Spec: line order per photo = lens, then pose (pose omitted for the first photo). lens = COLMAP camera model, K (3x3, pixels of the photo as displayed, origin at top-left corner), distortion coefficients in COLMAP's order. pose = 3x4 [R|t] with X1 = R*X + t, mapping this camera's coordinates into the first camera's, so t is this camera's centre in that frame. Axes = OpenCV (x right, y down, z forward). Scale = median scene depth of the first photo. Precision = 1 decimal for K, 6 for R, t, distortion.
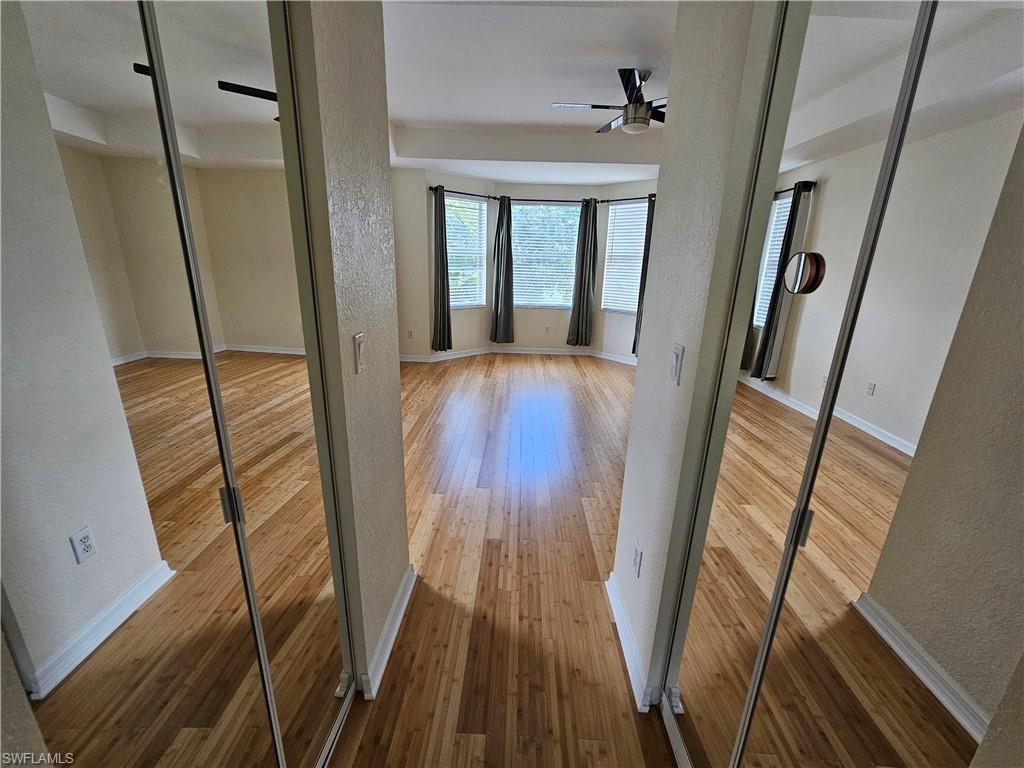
lens RADIAL K [[415.9, 0, 507.8], [0, 415.9, 381.0], [0, 0, 1]] dist [0.000867, 0.000045]
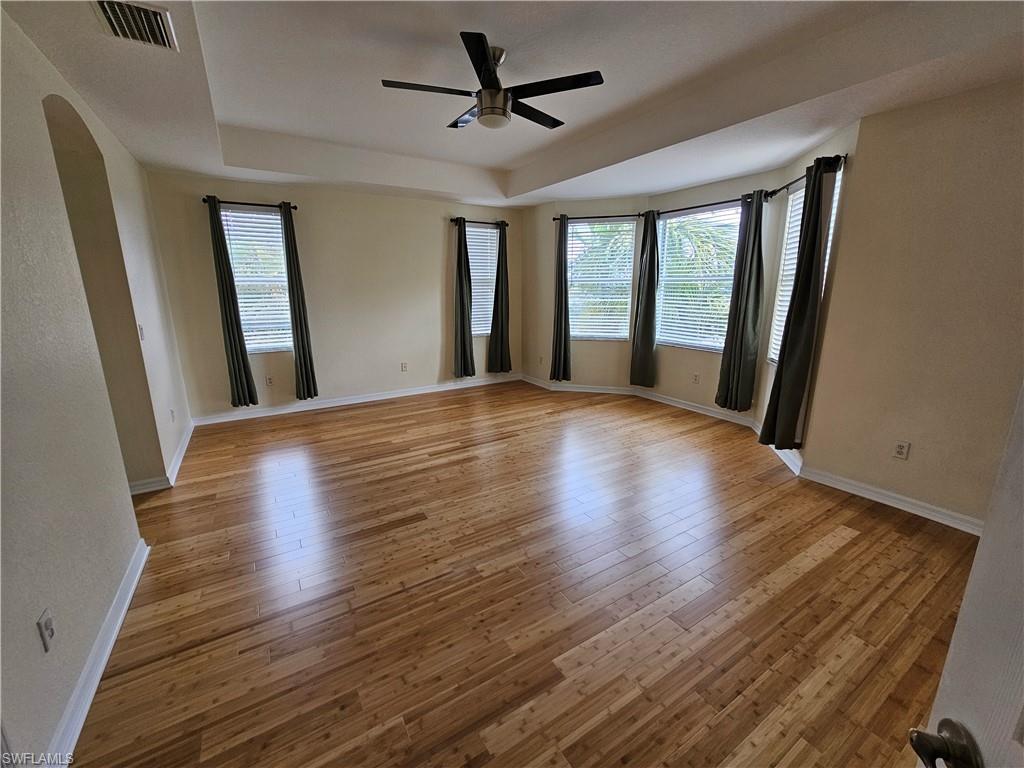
lens RADIAL K [[415.9, 0, 507.8], [0, 415.9, 381.0], [0, 0, 1]] dist [0.000867, 0.000045]
pose [[0.559506, 0.159109, -0.813411, 0.561001], [-0.213920, 0.975871, 0.043742, -0.088318], [0.800744, 0.149531, 0.580043, 0.339726]]
